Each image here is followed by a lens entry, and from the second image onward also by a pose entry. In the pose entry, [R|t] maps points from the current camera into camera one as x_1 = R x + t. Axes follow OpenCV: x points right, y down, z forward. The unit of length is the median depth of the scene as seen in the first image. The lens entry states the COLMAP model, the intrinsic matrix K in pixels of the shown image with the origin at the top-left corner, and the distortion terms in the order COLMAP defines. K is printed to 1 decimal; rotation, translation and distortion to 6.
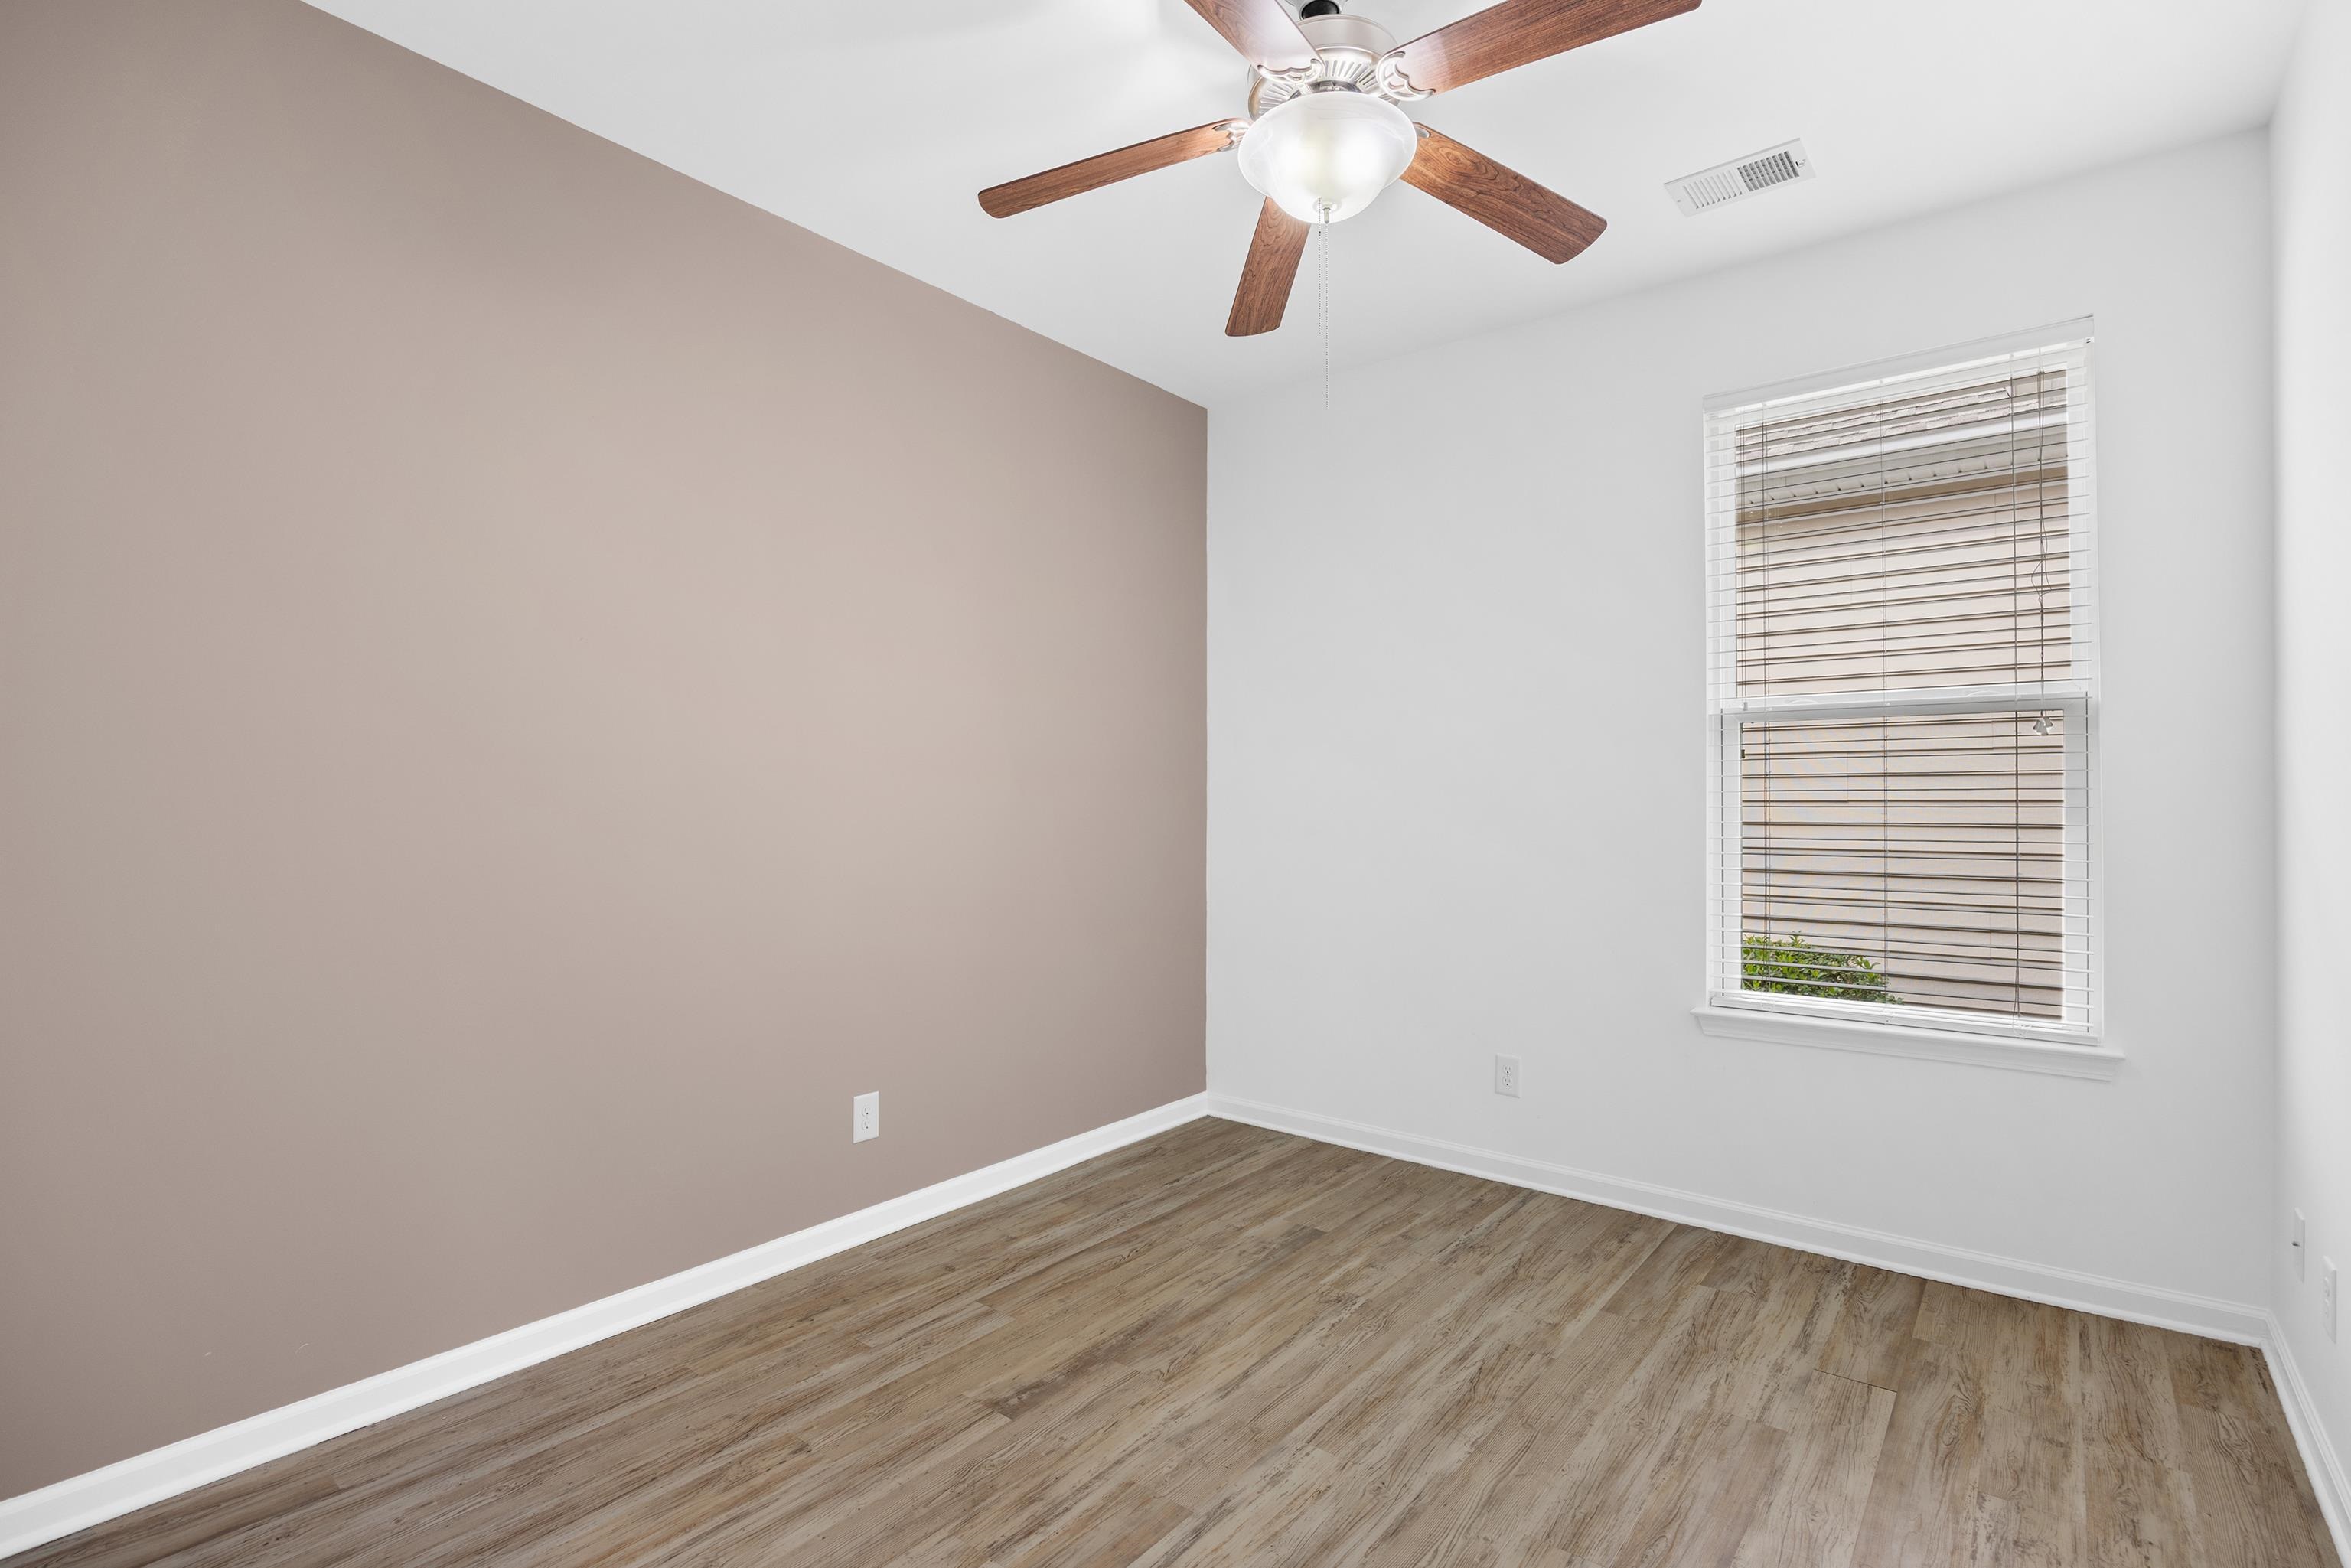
lens RADIAL K [[1103.8, 0, 1171.2], [0, 1103.8, 789.2], [0, 0, 1]] dist [-0.009657, -0.000765]
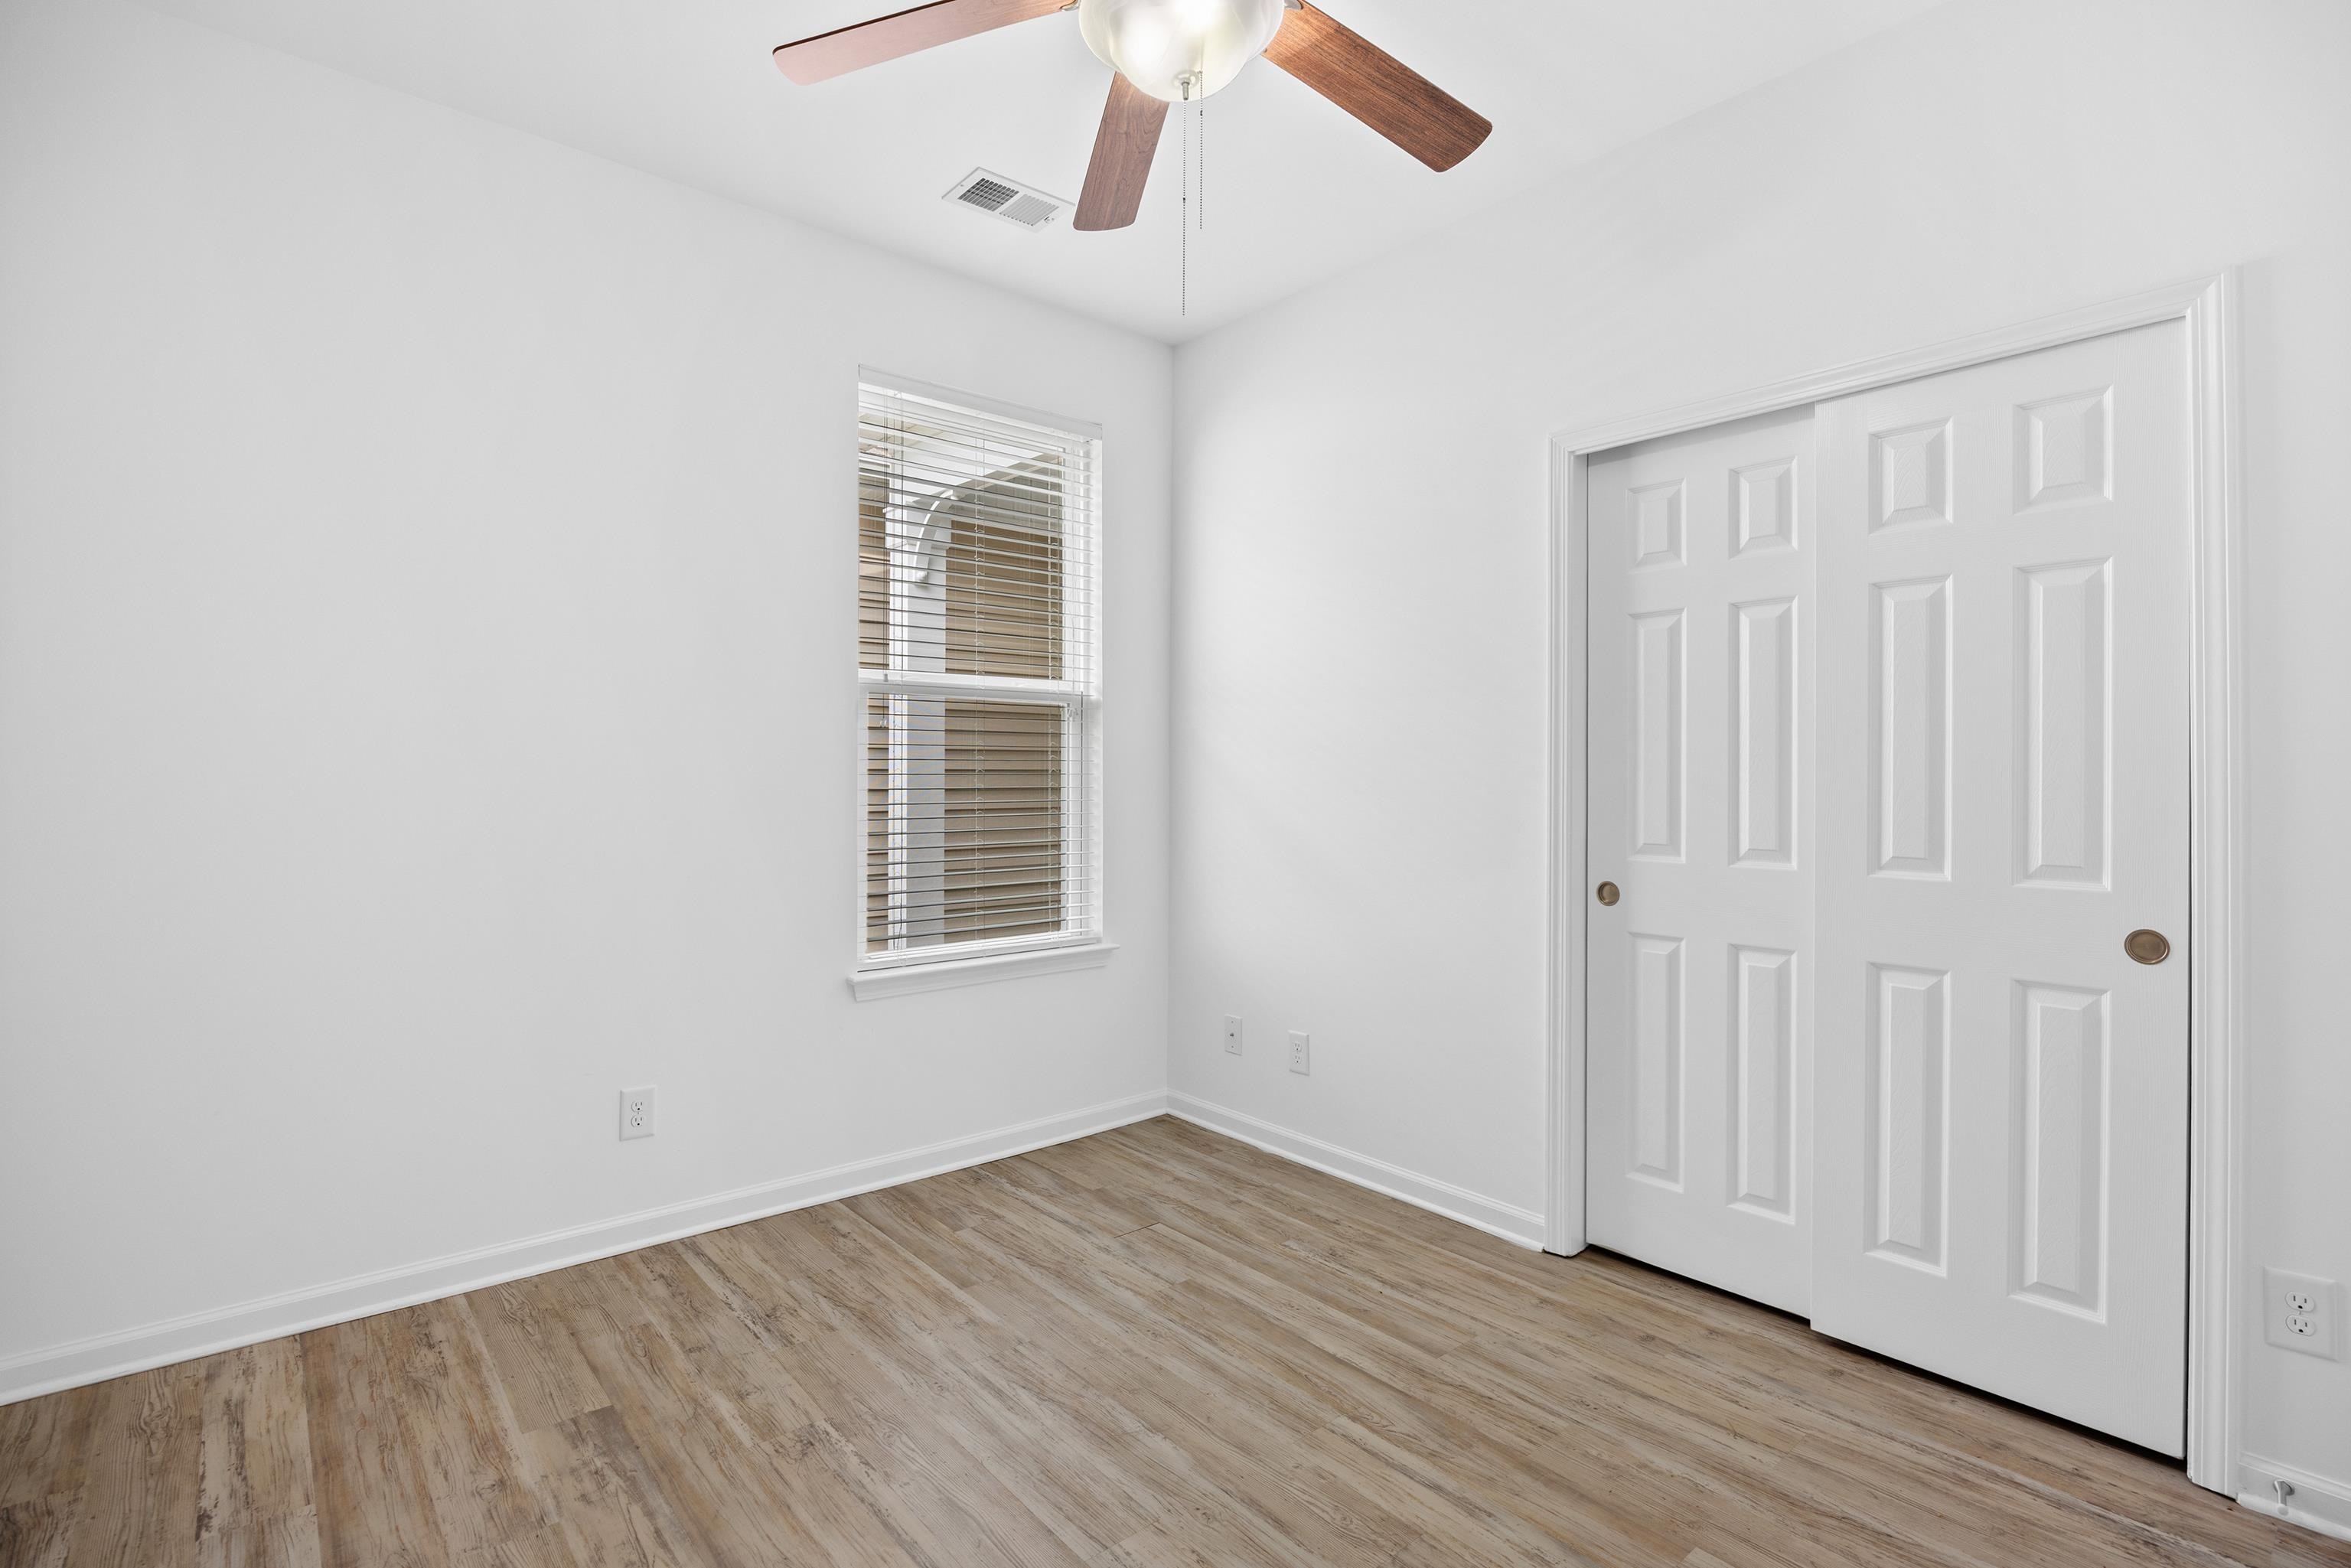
lens RADIAL K [[1103.8, 0, 1166.5], [0, 1103.8, 767.1], [0, 0, 1]] dist [-0.009657, -0.000765]
pose [[0.190133, 0.004957, 0.981746, -0.513205], [-0.015057, 0.999884, -0.002133, 0.008530], [-0.981643, -0.014376, 0.190186, 0.612866]]
